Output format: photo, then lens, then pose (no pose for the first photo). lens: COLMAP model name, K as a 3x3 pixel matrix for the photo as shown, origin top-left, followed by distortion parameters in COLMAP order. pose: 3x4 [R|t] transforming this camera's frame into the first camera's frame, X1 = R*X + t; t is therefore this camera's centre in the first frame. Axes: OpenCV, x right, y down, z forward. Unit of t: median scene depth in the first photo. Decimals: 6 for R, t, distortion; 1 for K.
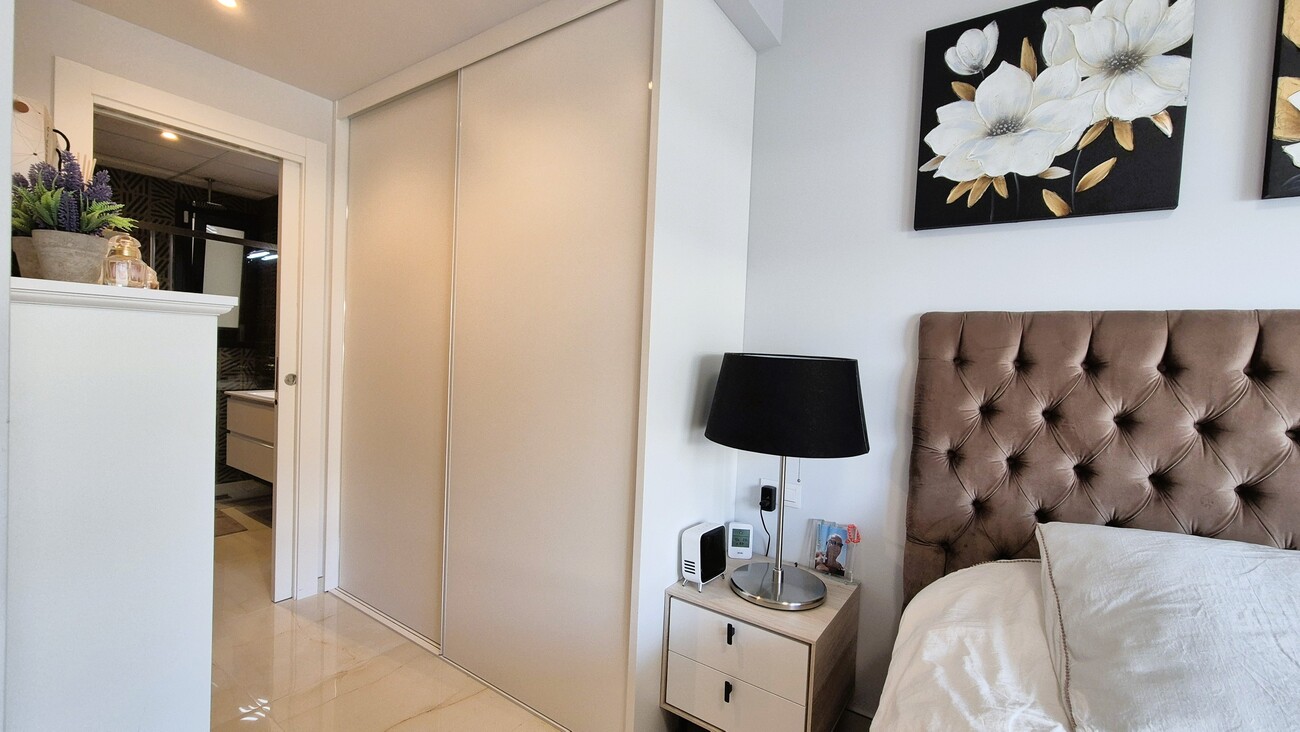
lens RADIAL K [[533.7, 0, 652.0], [0, 533.7, 371.0], [0, 0, 1]] dist [0.002312, -0.000988]
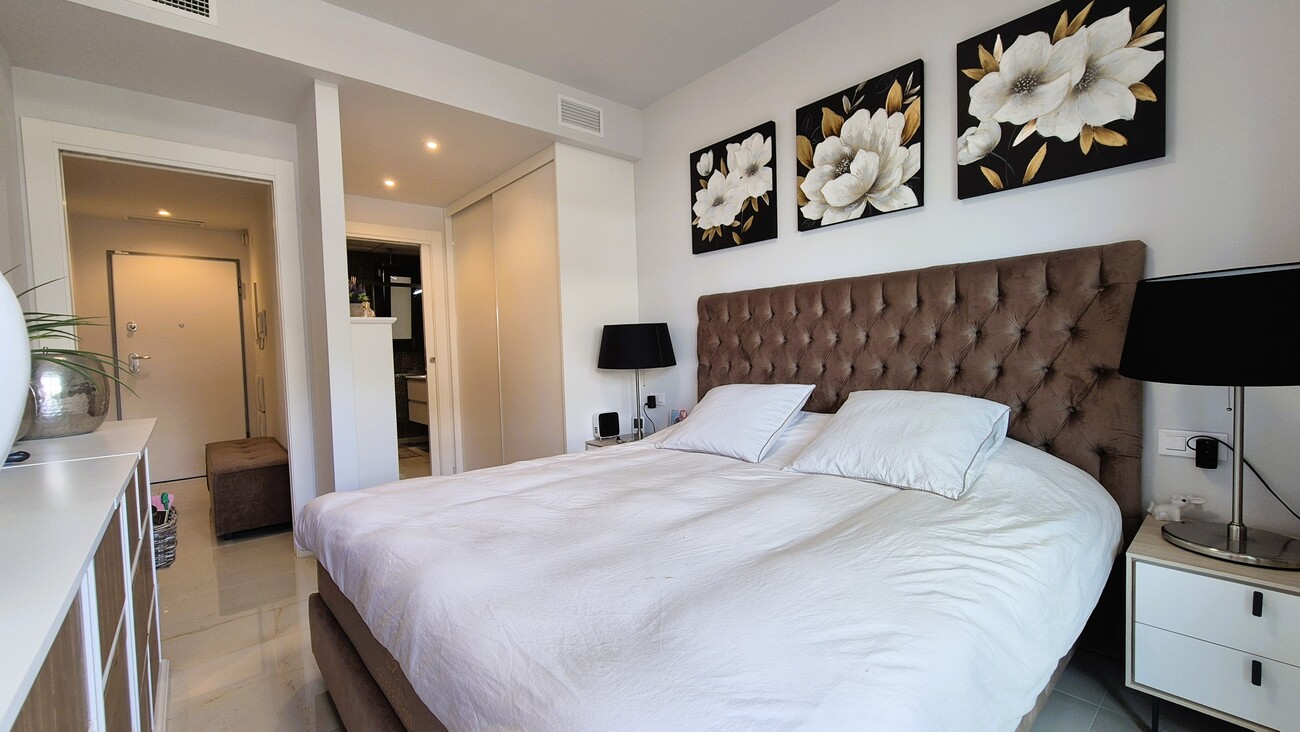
lens RADIAL K [[533.7, 0, 652.0], [0, 533.7, 371.0], [0, 0, 1]] dist [0.002312, -0.000988]
pose [[0.965857, -0.059823, -0.252074, 0.853411], [0.062355, 0.998052, 0.002063, 0.154886], [0.251460, -0.017710, 0.967706, -0.983468]]
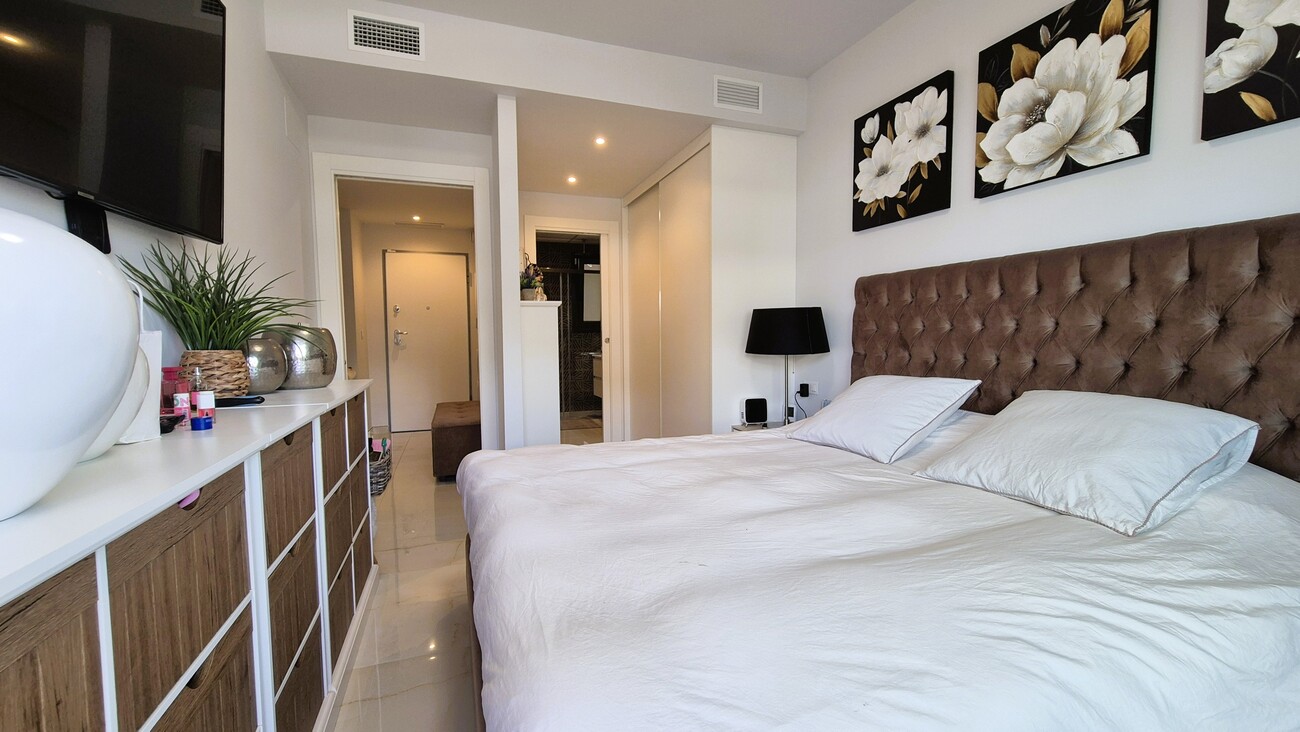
lens RADIAL K [[533.7, 0, 652.0], [0, 533.7, 371.0], [0, 0, 1]] dist [0.002312, -0.000988]
pose [[0.816408, -0.010924, -0.577372, 1.016637], [0.024678, 0.999568, 0.015984, 0.164106], [0.576948, -0.027298, 0.816325, -0.904807]]
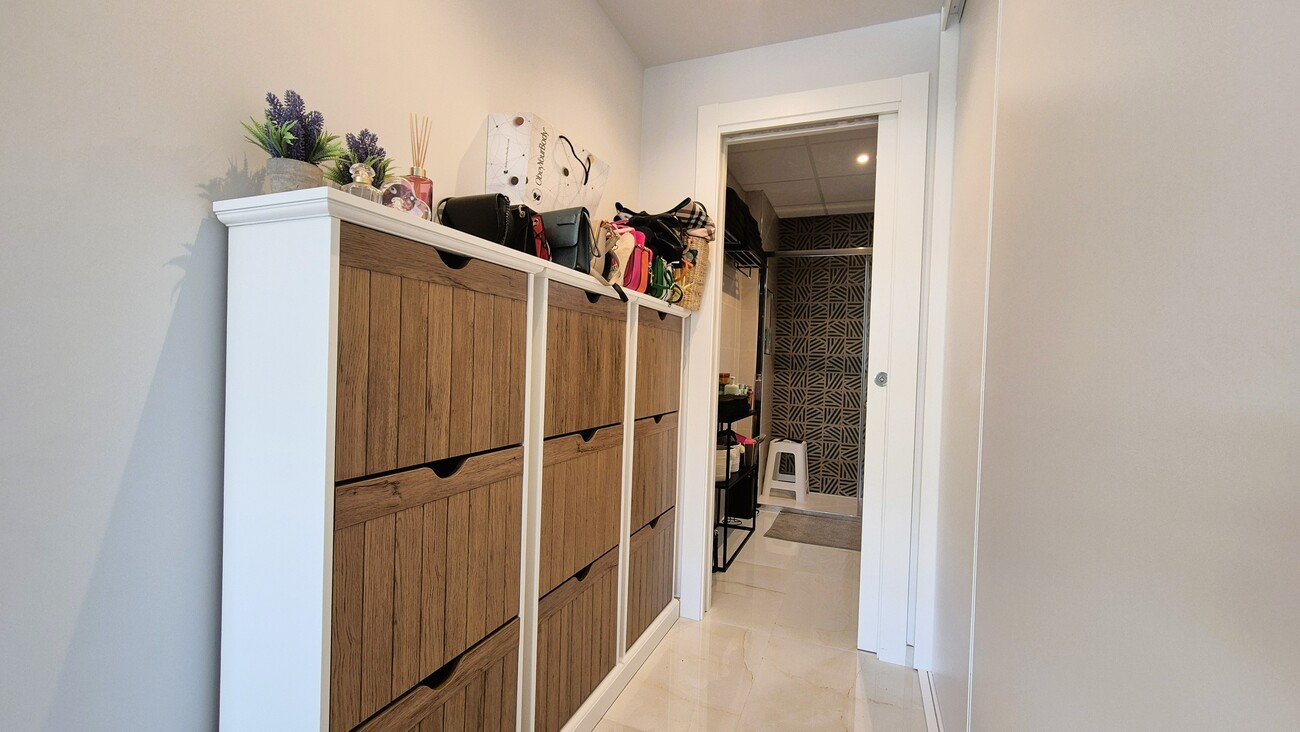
lens RADIAL K [[533.7, 0, 652.0], [0, 533.7, 371.0], [0, 0, 1]] dist [0.002312, -0.000988]
pose [[0.218741, -0.021909, -0.975537, 0.062067], [-0.054511, 0.997912, -0.034634, 0.079956], [0.974259, 0.060753, 0.217090, 0.767410]]
